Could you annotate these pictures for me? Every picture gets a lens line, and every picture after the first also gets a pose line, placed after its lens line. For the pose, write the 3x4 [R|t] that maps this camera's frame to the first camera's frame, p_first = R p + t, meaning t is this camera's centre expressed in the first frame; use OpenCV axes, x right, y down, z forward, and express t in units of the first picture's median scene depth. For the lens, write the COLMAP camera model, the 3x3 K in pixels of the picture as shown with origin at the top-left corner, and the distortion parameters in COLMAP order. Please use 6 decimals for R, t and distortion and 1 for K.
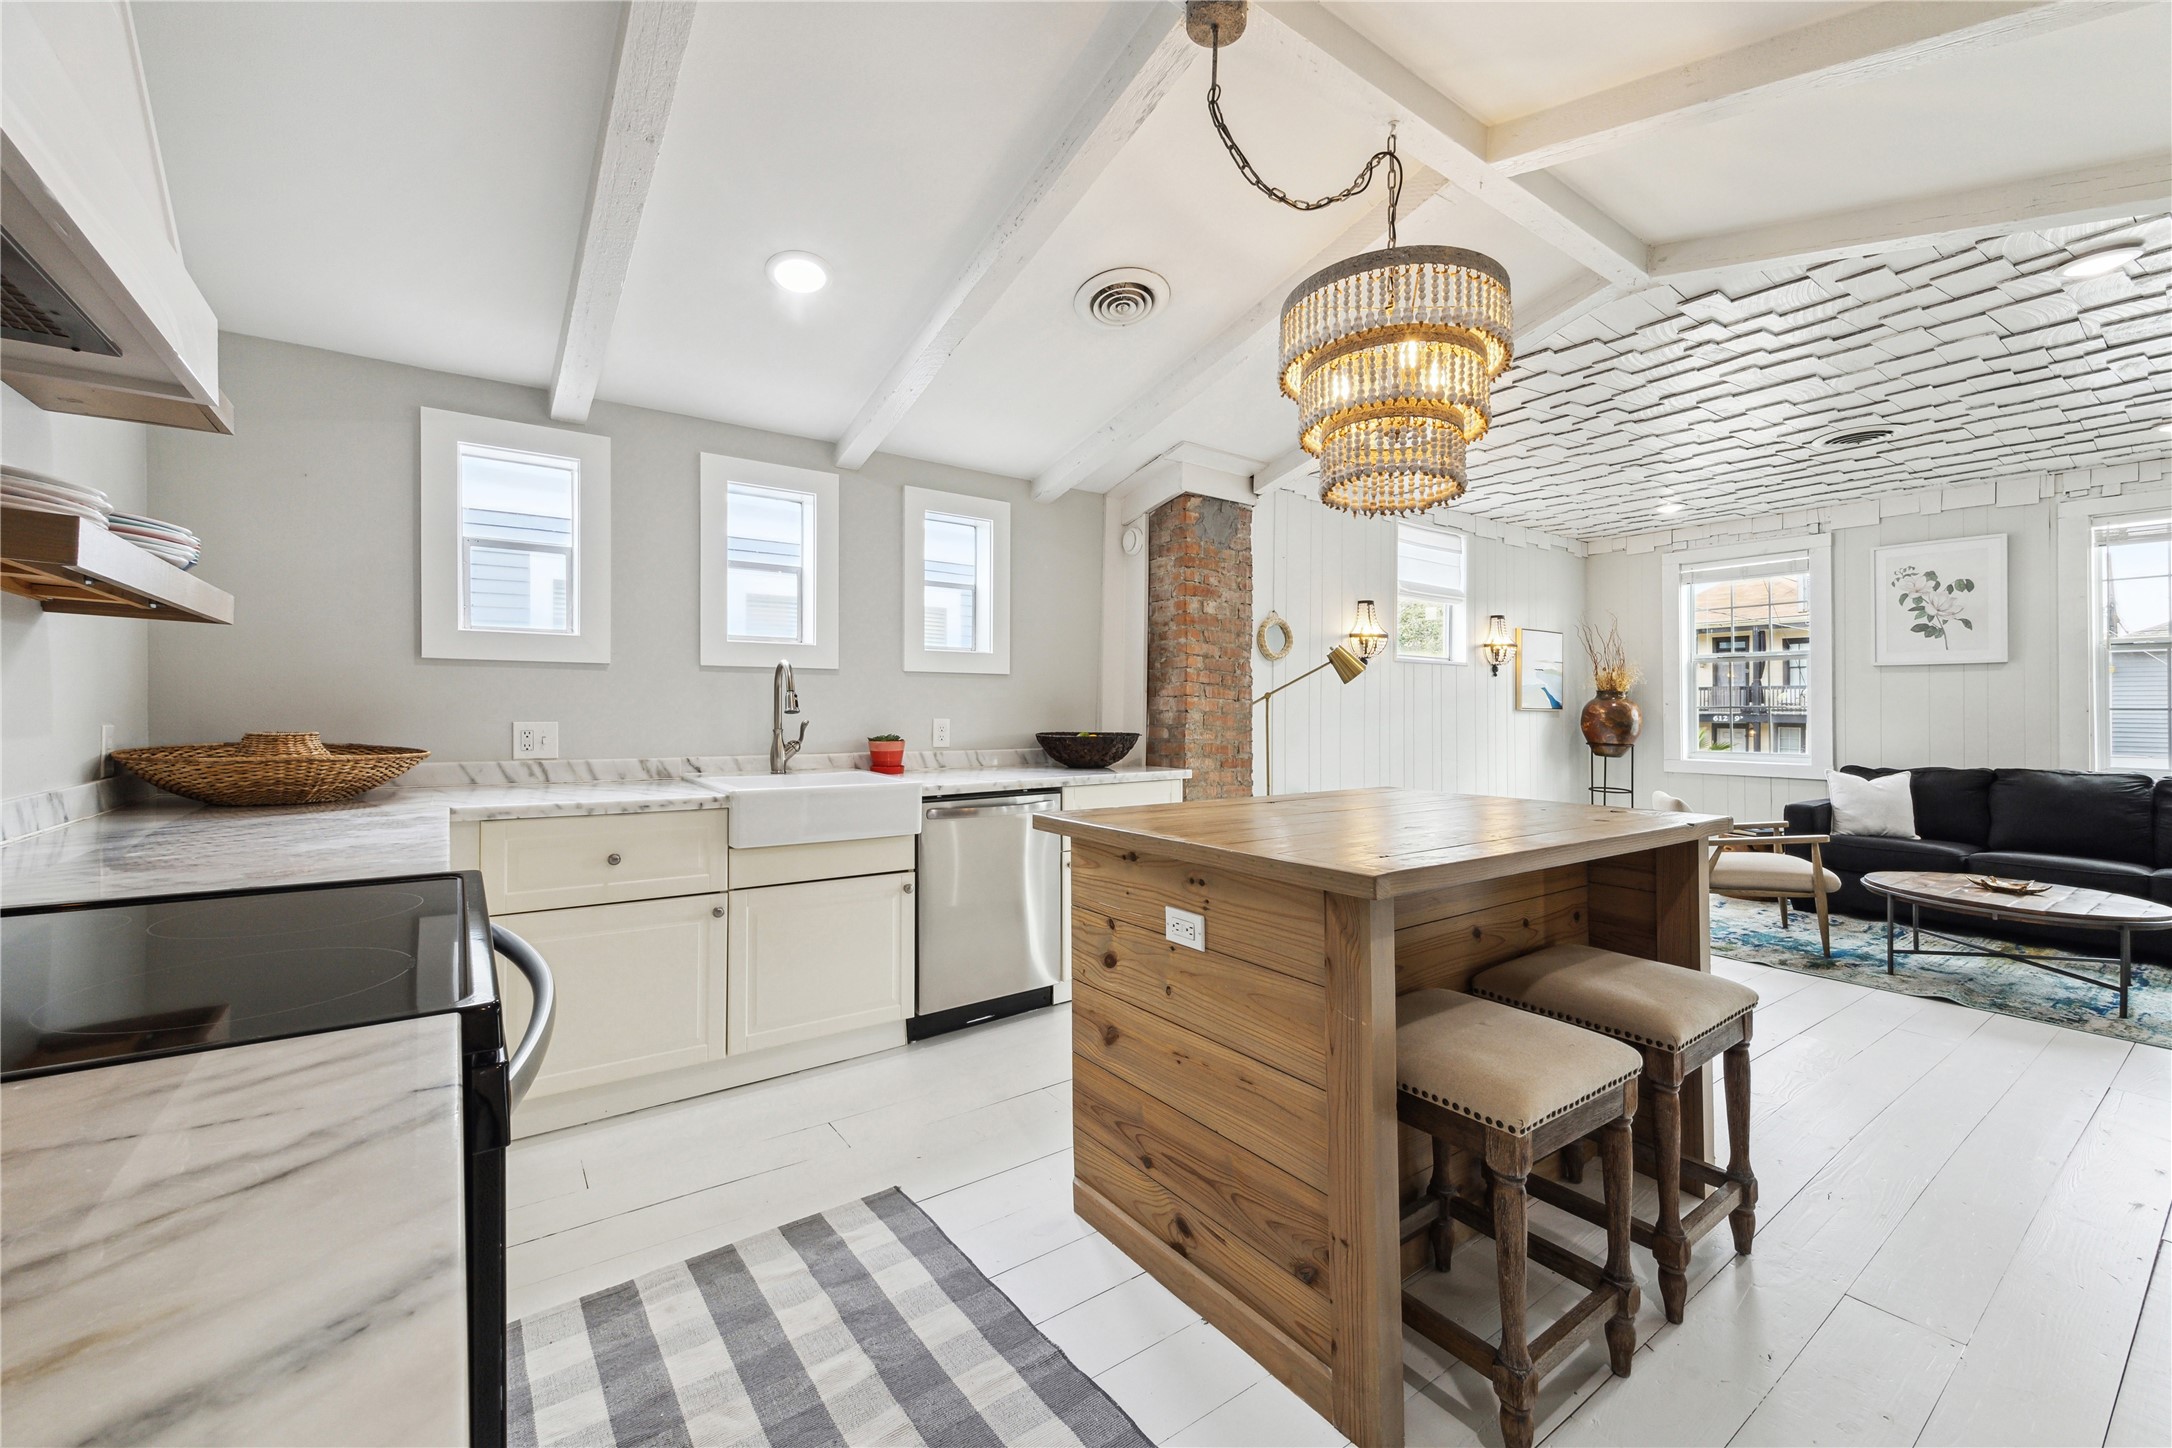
lens RADIAL K [[868.7, 0, 1115.7], [0, 868.7, 714.5], [0, 0, 1]] dist [0.001175, -0.001093]
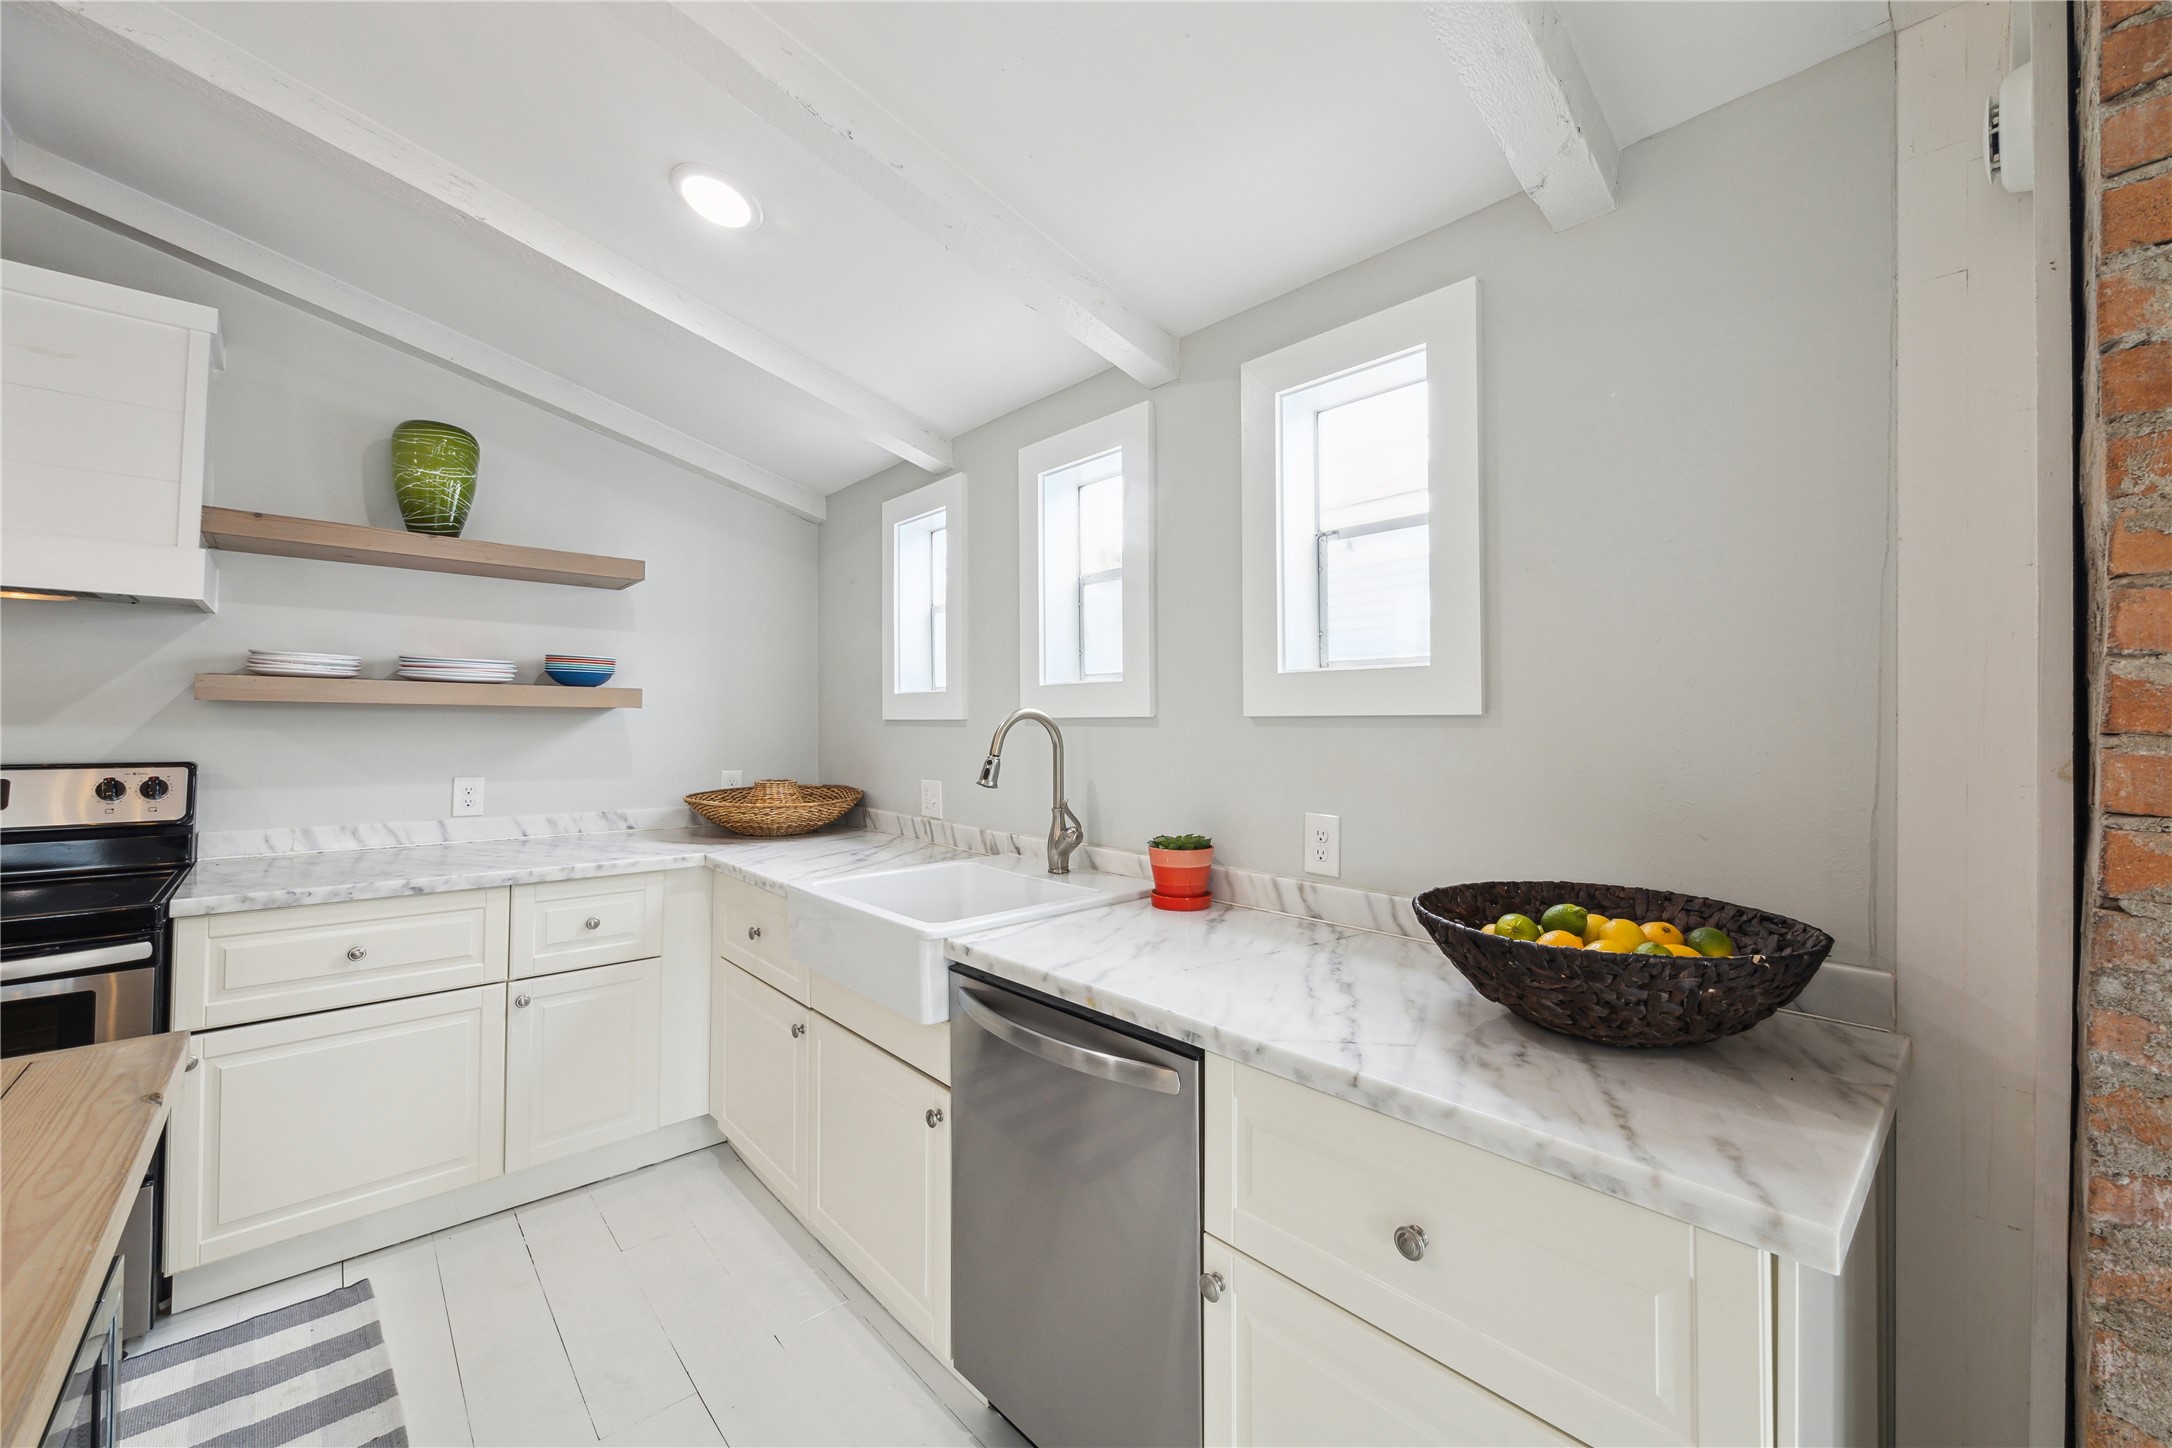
lens RADIAL K [[868.7, 0, 1118.6], [0, 868.7, 697.8], [0, 0, 1]] dist [0.001175, -0.001093]
pose [[0.107621, -0.036354, -0.993527, 0.250140], [-0.014843, 0.999161, -0.038169, -0.036959], [0.994081, 0.018855, 0.106991, 0.807214]]
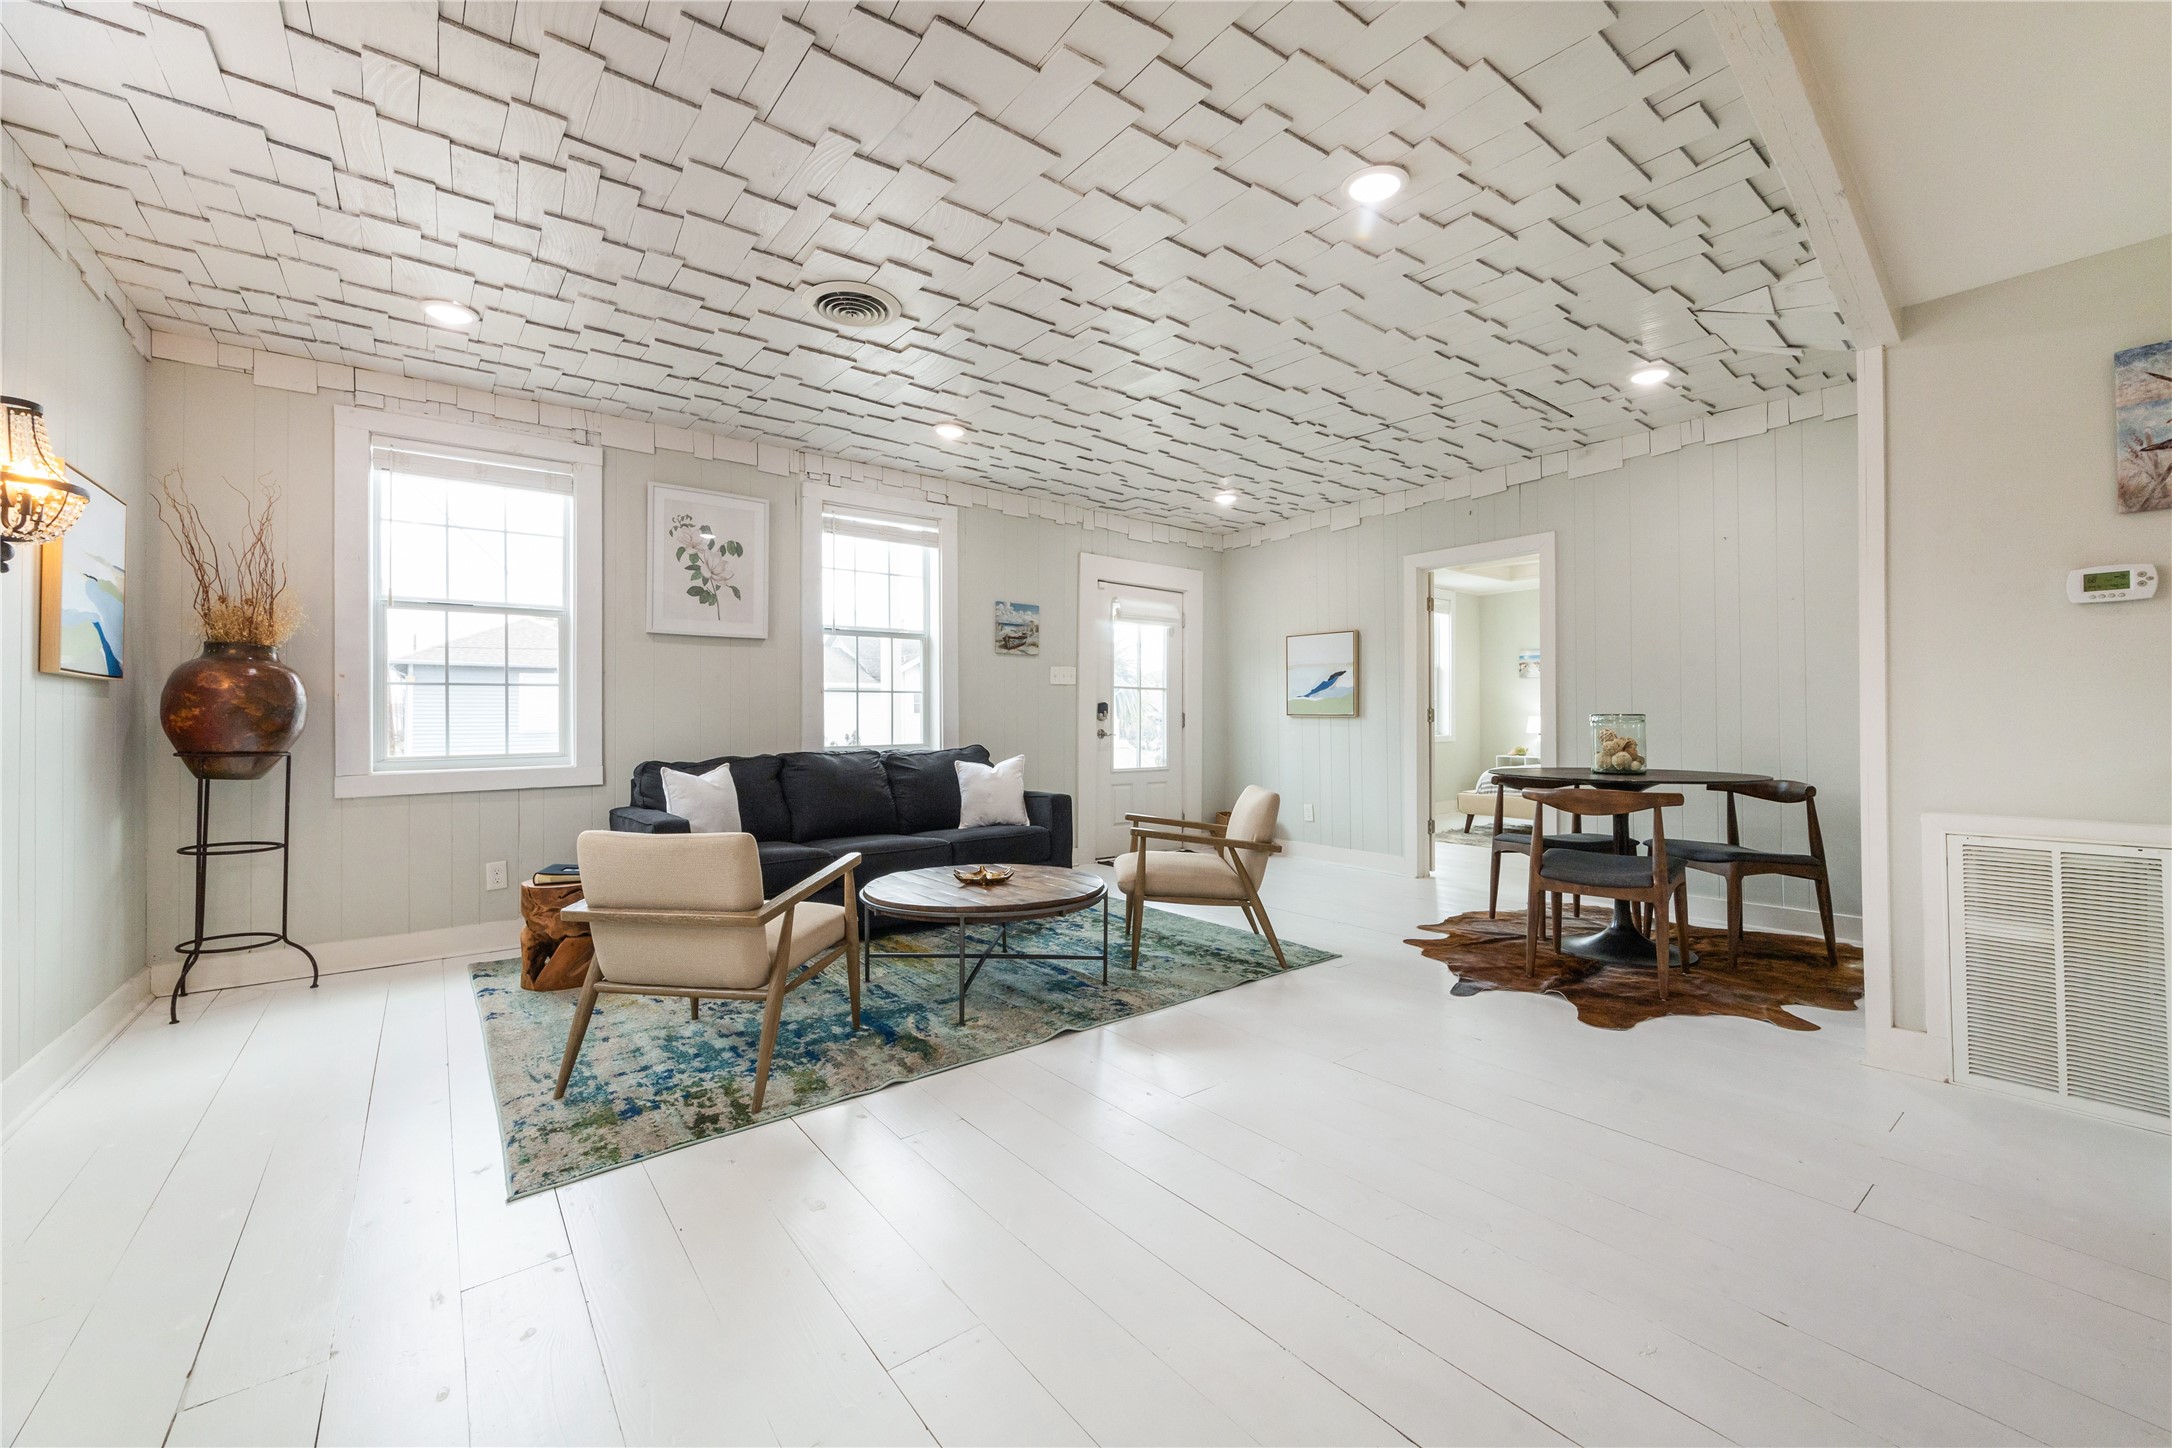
lens RADIAL K [[868.7, 0, 1087.2], [0, 868.7, 707.3], [0, 0, 1]] dist [0.001175, -0.001093]
pose [[-0.010152, 0.005158, 0.999935, 0.131084], [0.013626, 0.999895, -0.005020, 0.029784], [-0.999856, 0.013574, -0.010221, 0.916654]]
